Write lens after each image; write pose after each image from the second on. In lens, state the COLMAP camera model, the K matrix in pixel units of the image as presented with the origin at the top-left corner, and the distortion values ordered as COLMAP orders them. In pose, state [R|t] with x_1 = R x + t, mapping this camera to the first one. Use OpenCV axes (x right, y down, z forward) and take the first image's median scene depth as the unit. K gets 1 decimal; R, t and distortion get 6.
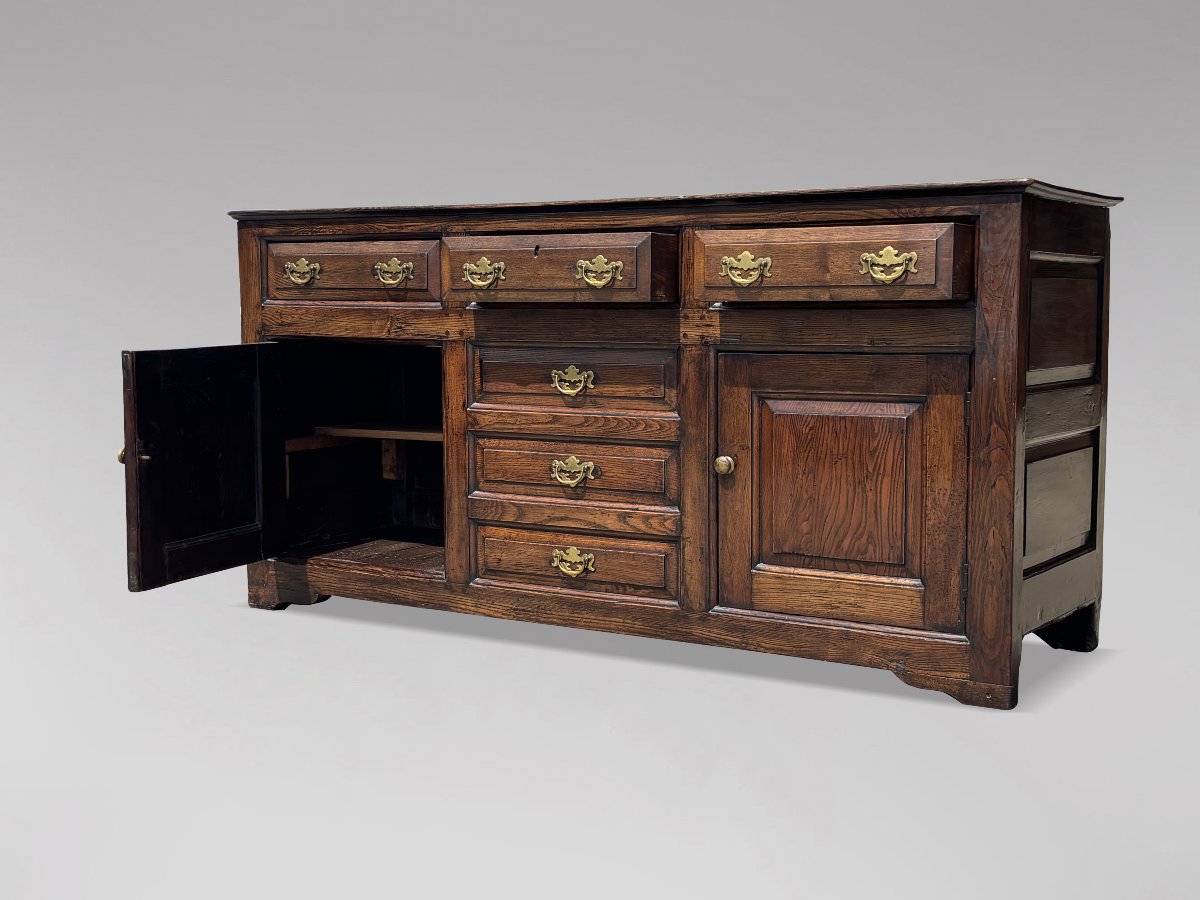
lens RADIAL K [[1600.5, 0, 600.0], [0, 1600.5, 450.0], [0, 0, 1]] dist [0.262416, -1.054835]
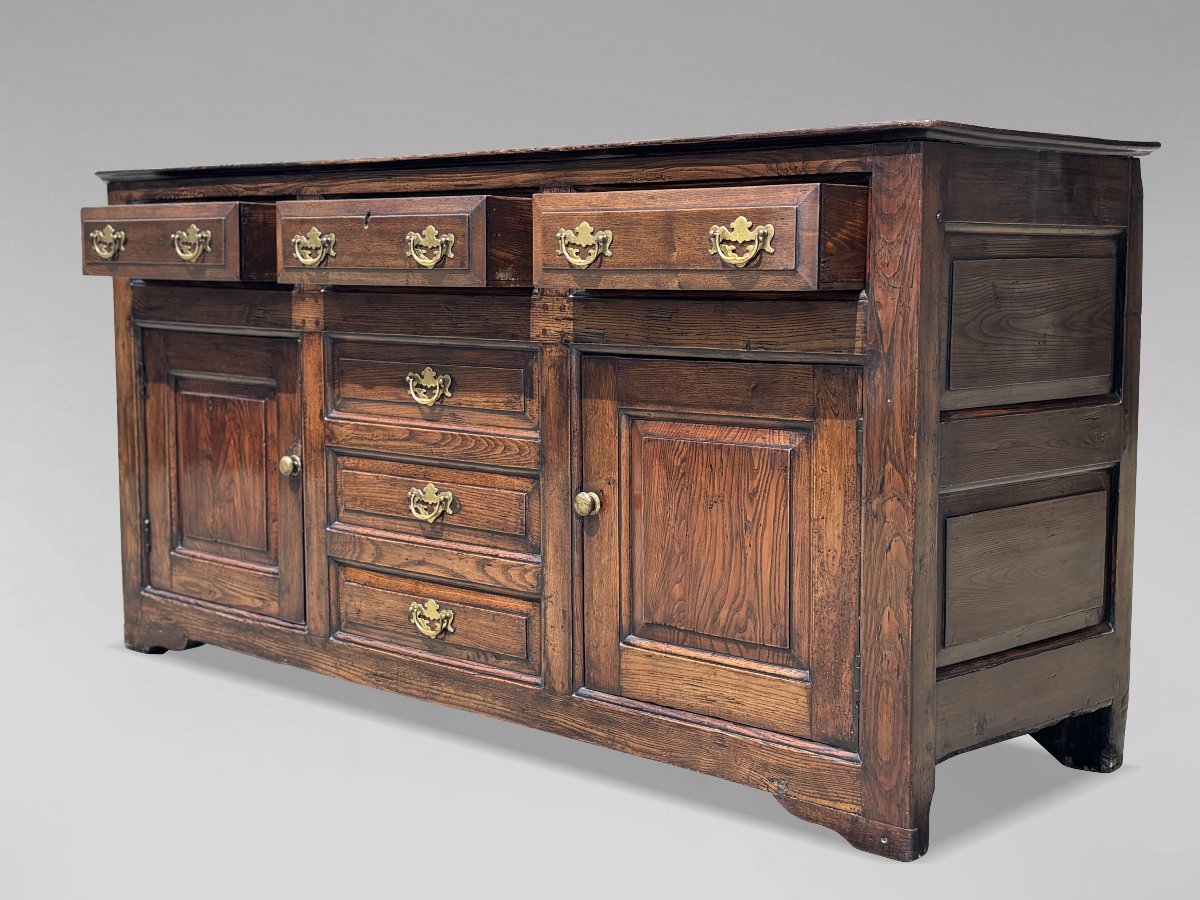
lens RADIAL K [[1777.8, 0, 595.3], [0, 1777.8, 454.7], [0, 0, 1]] dist [0.267364, -1.164434]
pose [[0.979212, 0.022445, -0.201595, 0.242018], [-0.019190, 0.999652, 0.018085, -0.028025], [0.201931, -0.013840, 0.979302, 0.173082]]
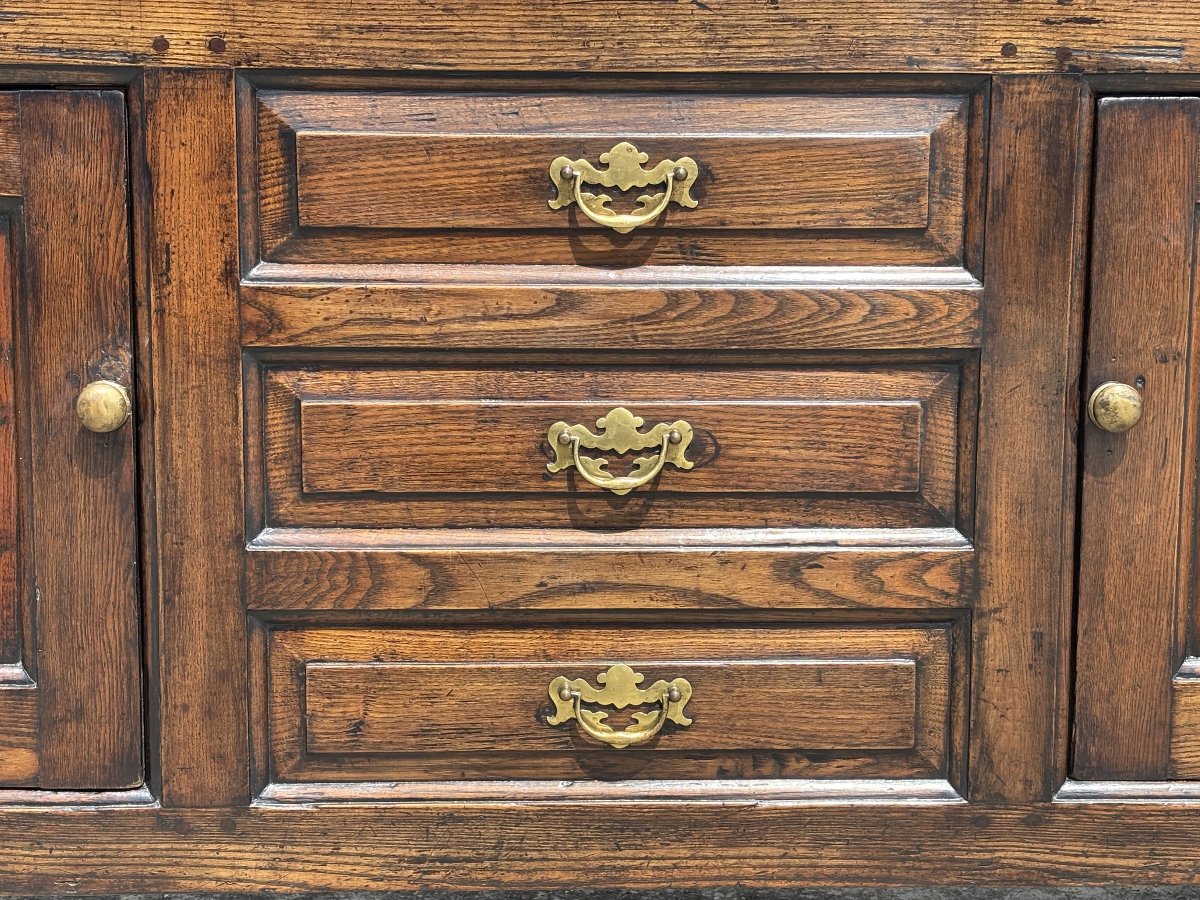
lens RADIAL K [[2114.0, 0, 599.6], [0, 2114.0, 442.4], [0, 0, 1]] dist [0.270460, -1.220337]
pose [[0.823022, -0.079543, 0.562412, -0.287526], [0.045447, 0.996193, 0.074387, -0.023574], [-0.566188, -0.035662, 0.823504, 0.641286]]
